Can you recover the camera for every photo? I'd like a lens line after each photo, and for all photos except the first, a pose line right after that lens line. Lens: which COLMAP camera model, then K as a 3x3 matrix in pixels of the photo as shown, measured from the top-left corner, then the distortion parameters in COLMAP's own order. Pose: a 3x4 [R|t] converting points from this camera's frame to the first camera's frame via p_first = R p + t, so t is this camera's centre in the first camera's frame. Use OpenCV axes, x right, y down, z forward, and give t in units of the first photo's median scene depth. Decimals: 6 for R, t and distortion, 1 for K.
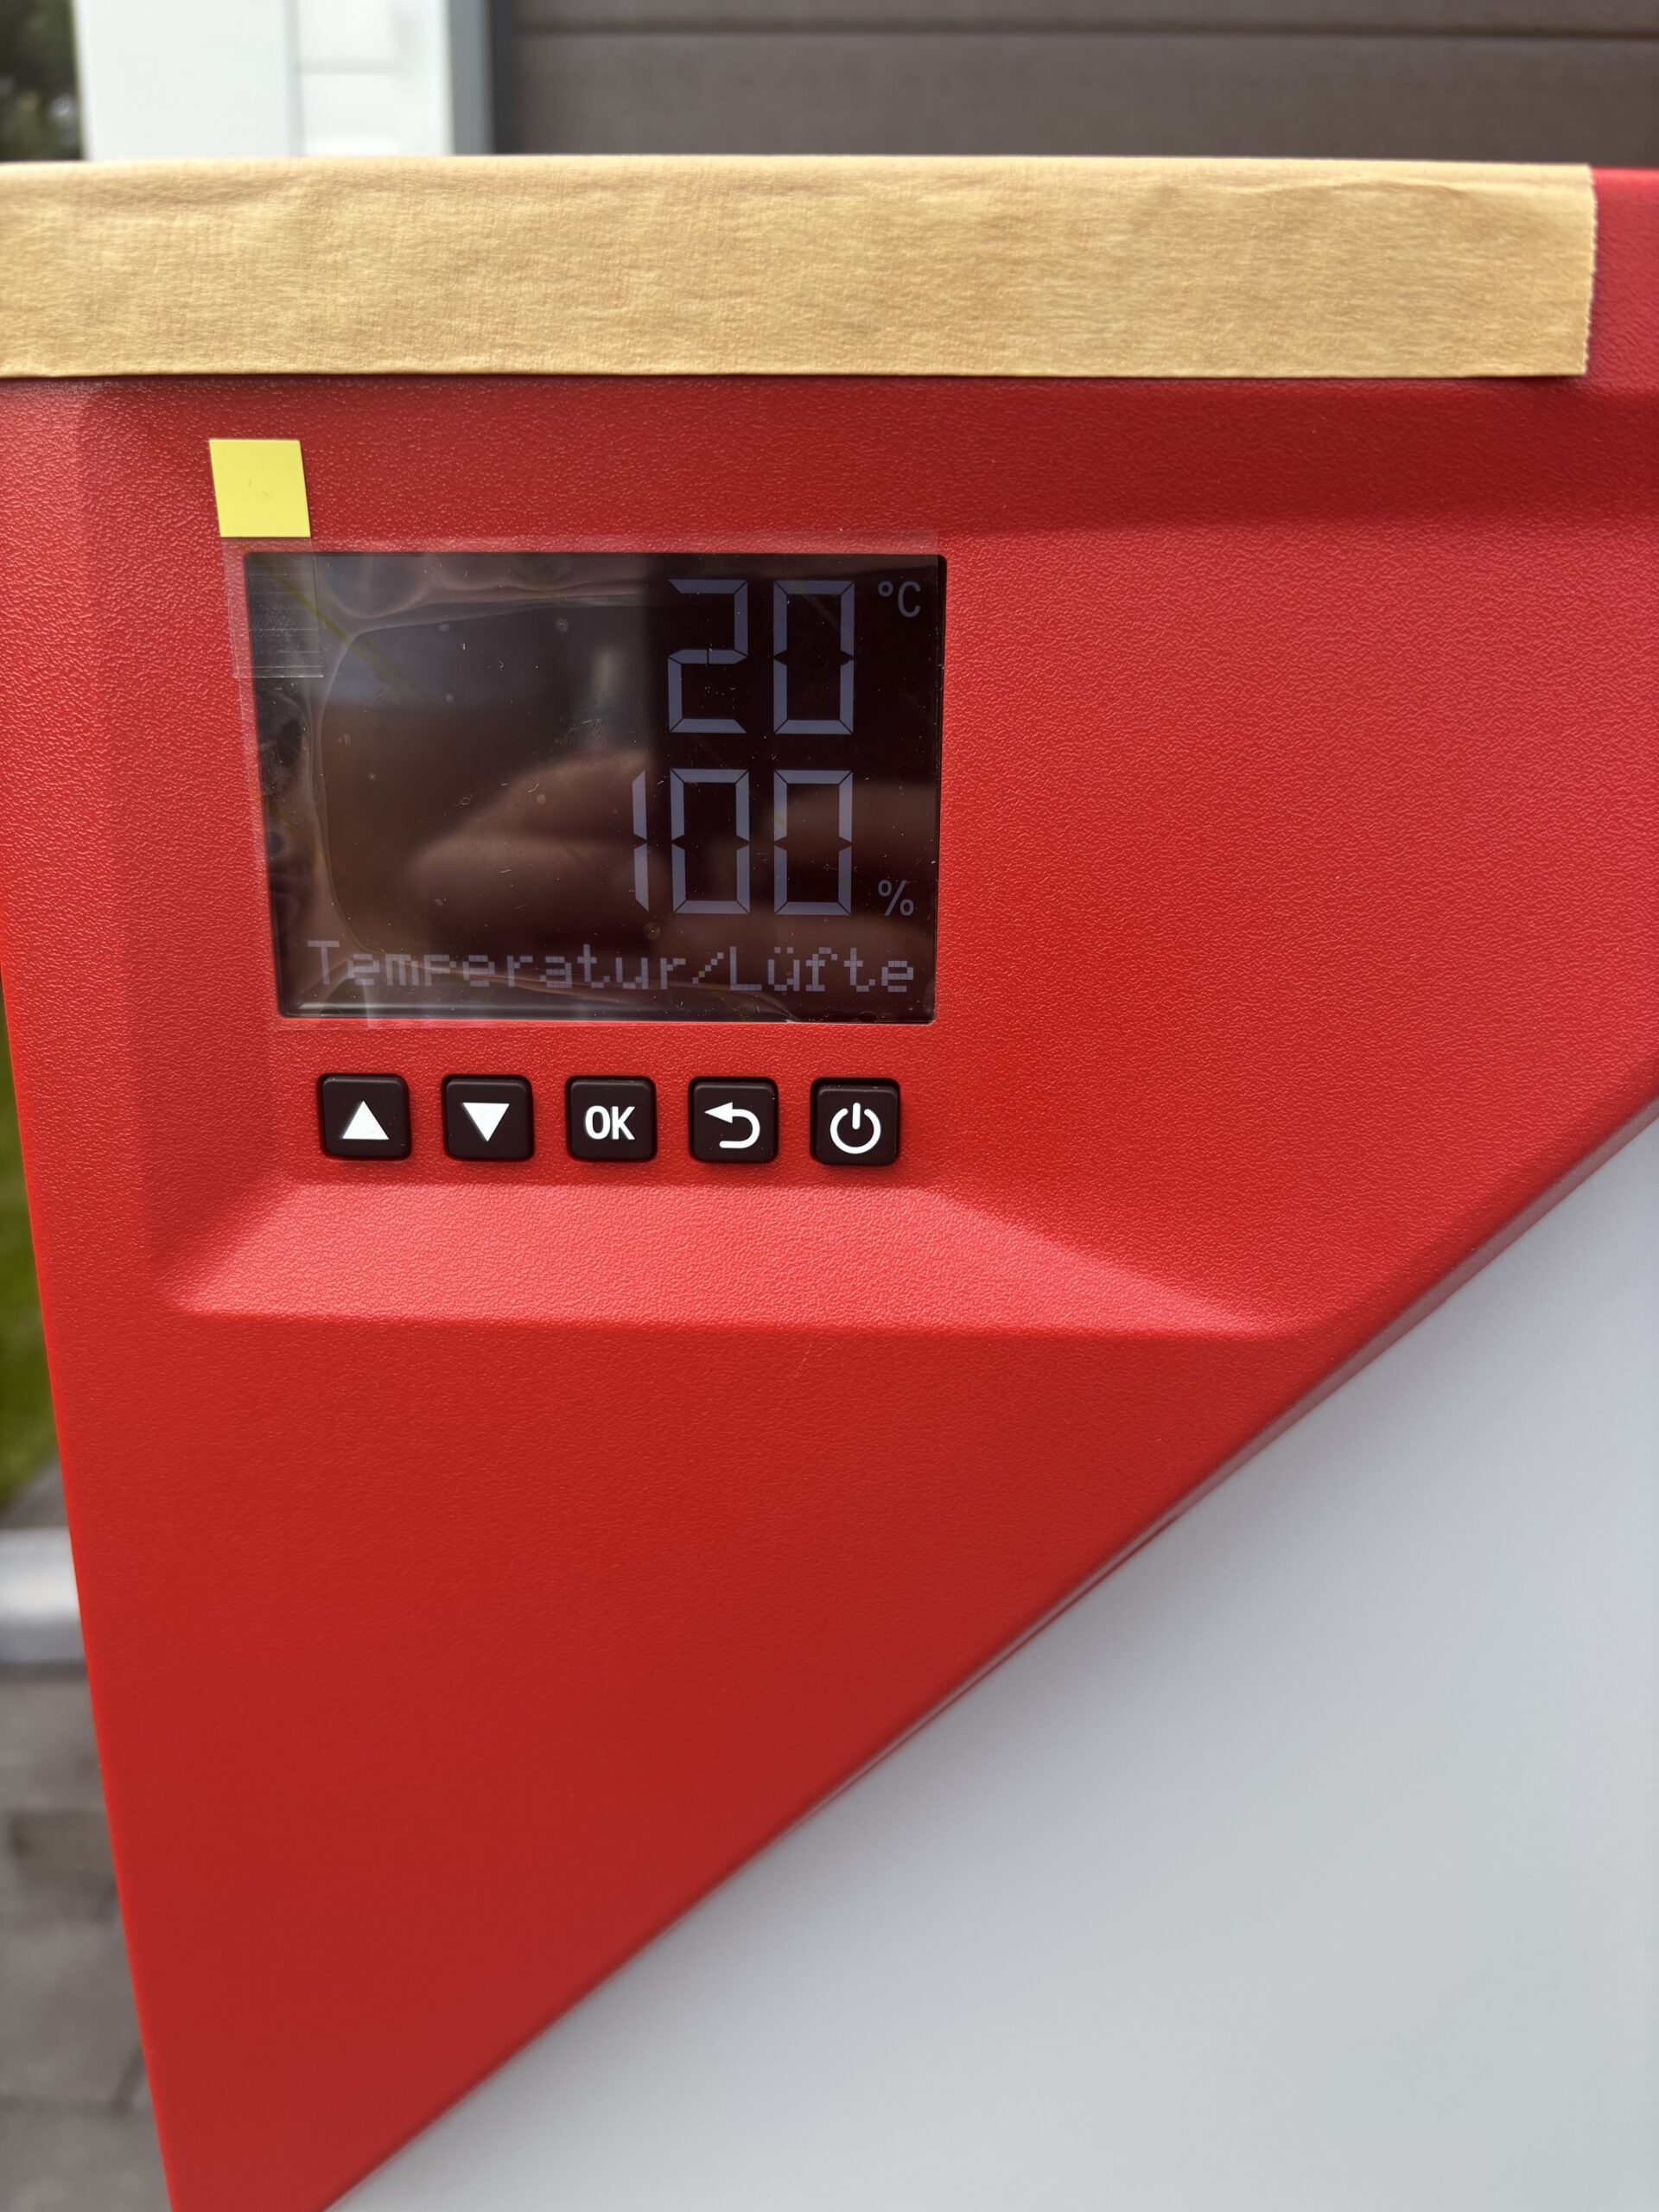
lens RADIAL K [[1666.0, 0, 829.5], [0, 1666.0, 1106.0], [0, 0, 1]] dist [-0.000709, -0.006351]
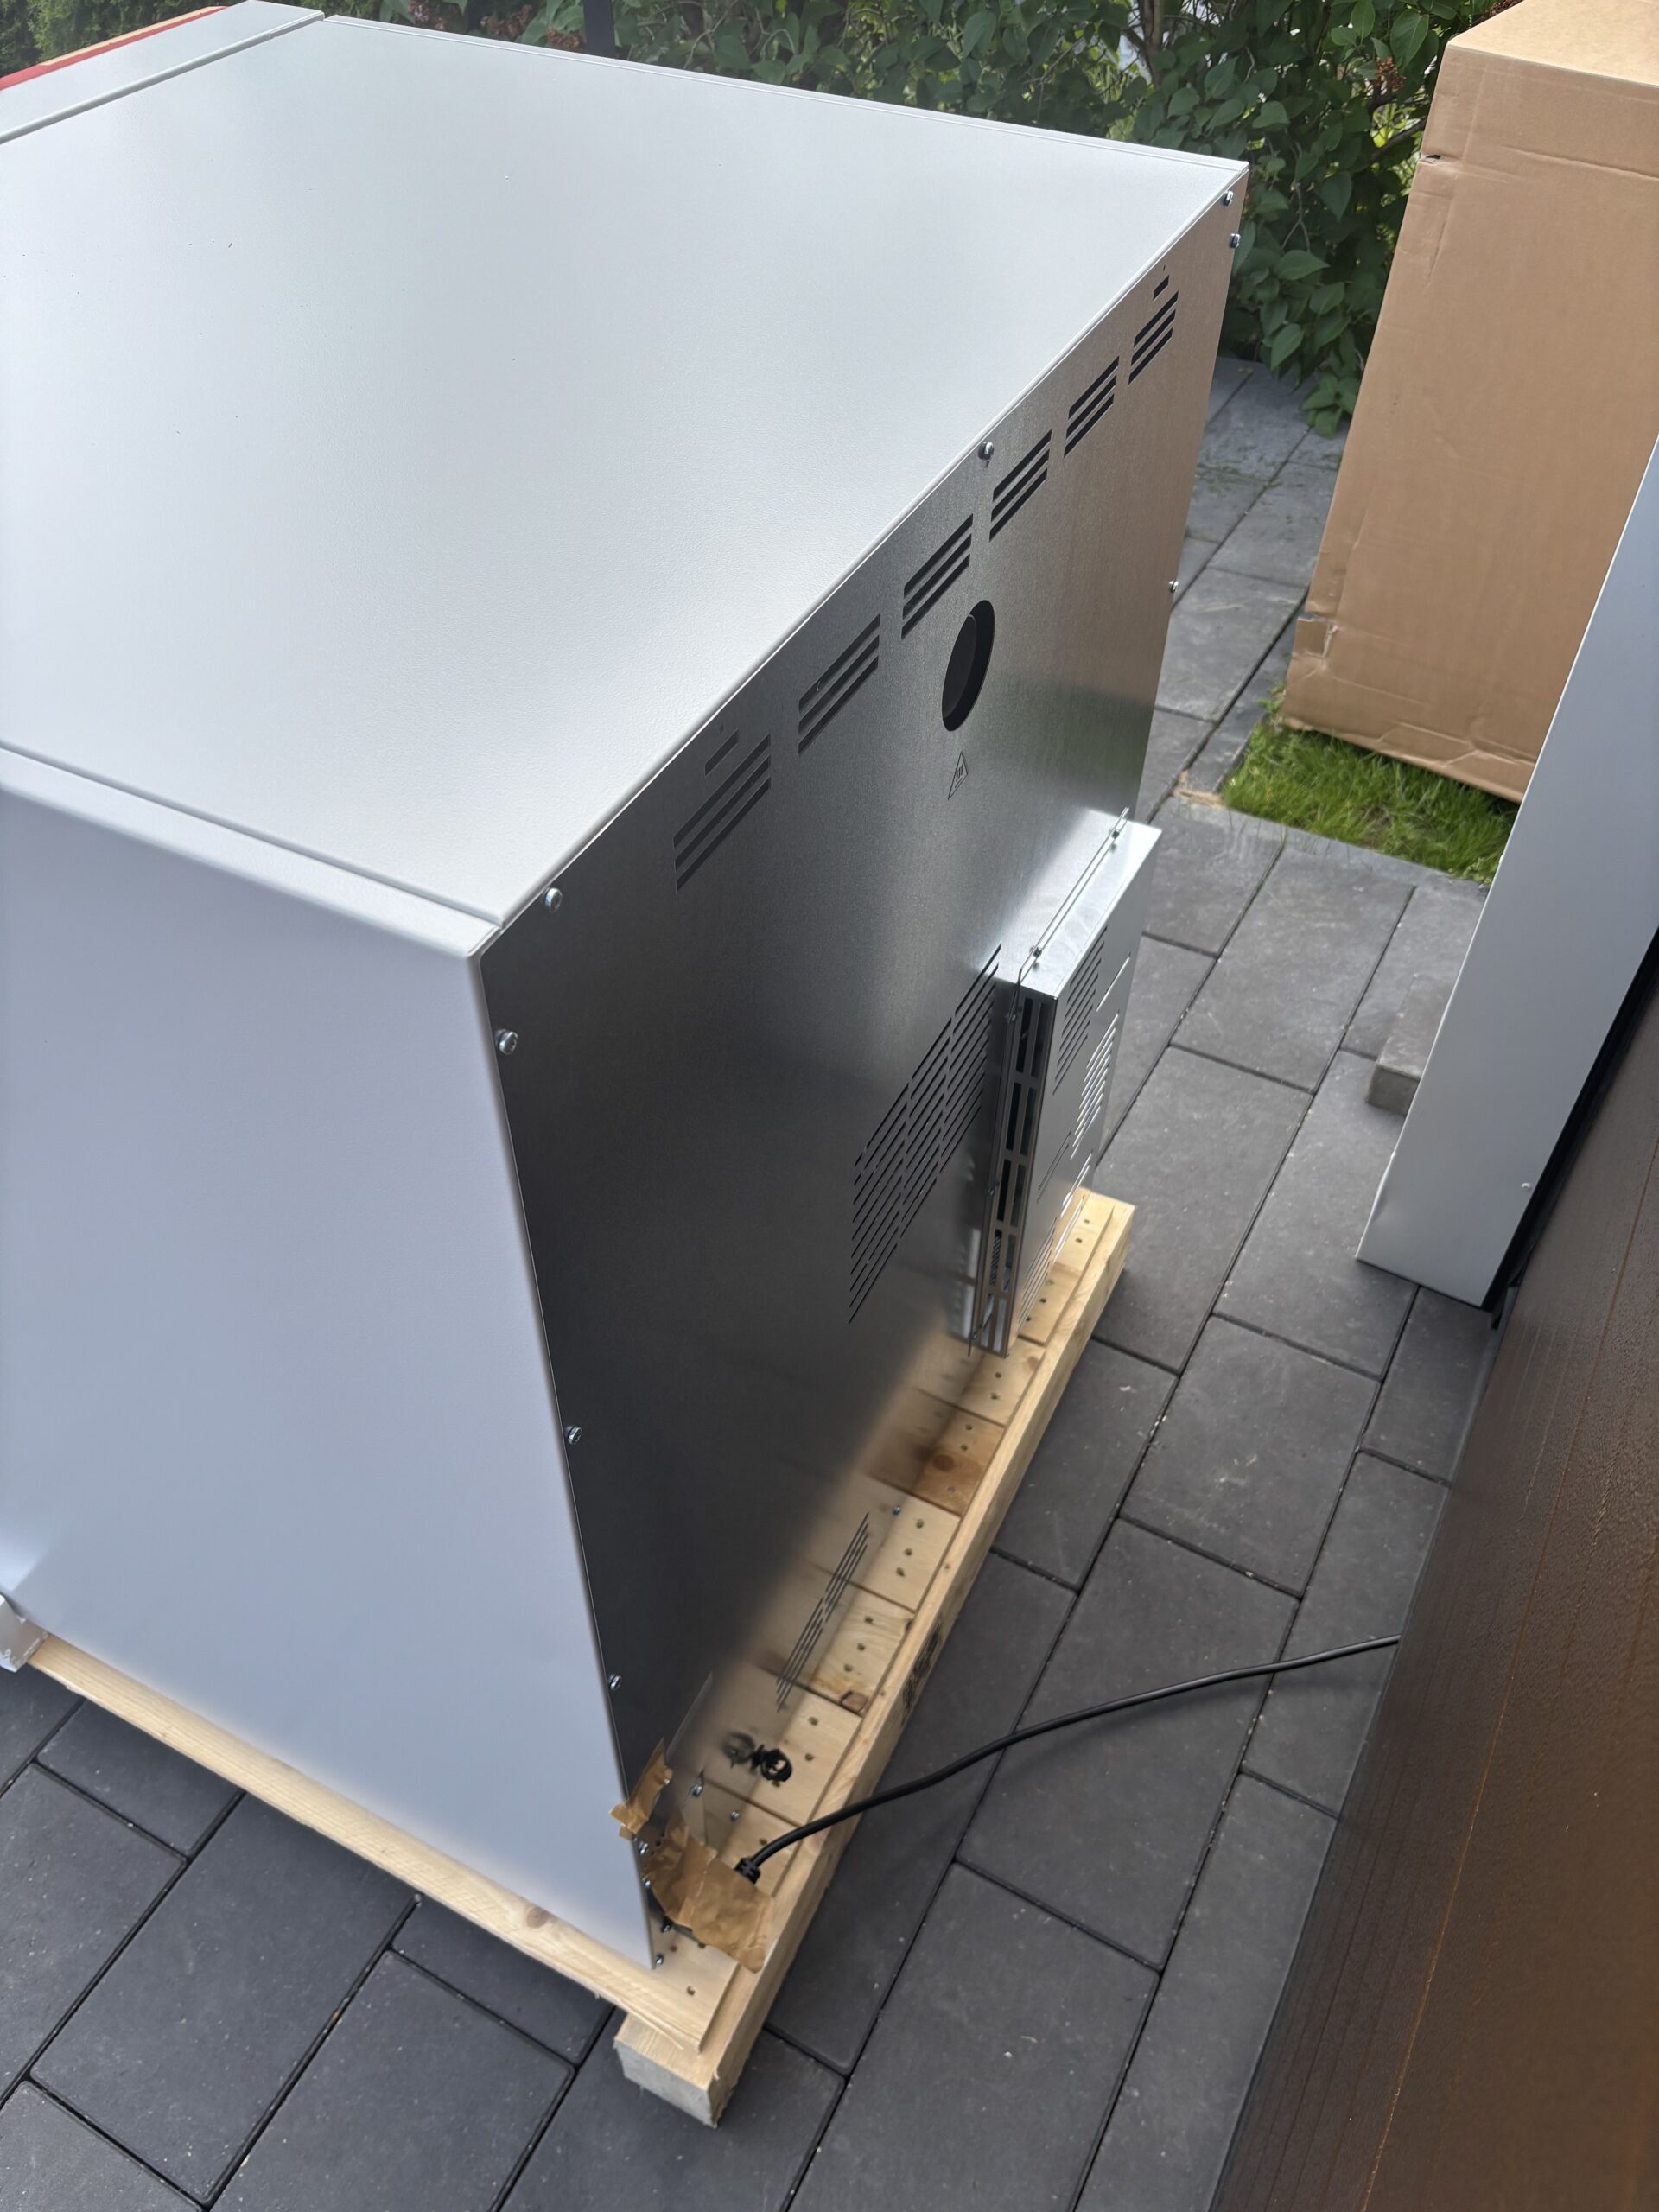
lens RADIAL K [[1666.0, 0, 829.5], [0, 1666.0, 1106.0], [0, 0, 1]] dist [-0.000709, -0.006351]
pose [[-0.434239, 0.645404, -0.628402, 5.529707], [-0.240350, 0.589302, 0.771333, -3.879689], [0.868141, 0.485980, -0.100775, 6.200212]]
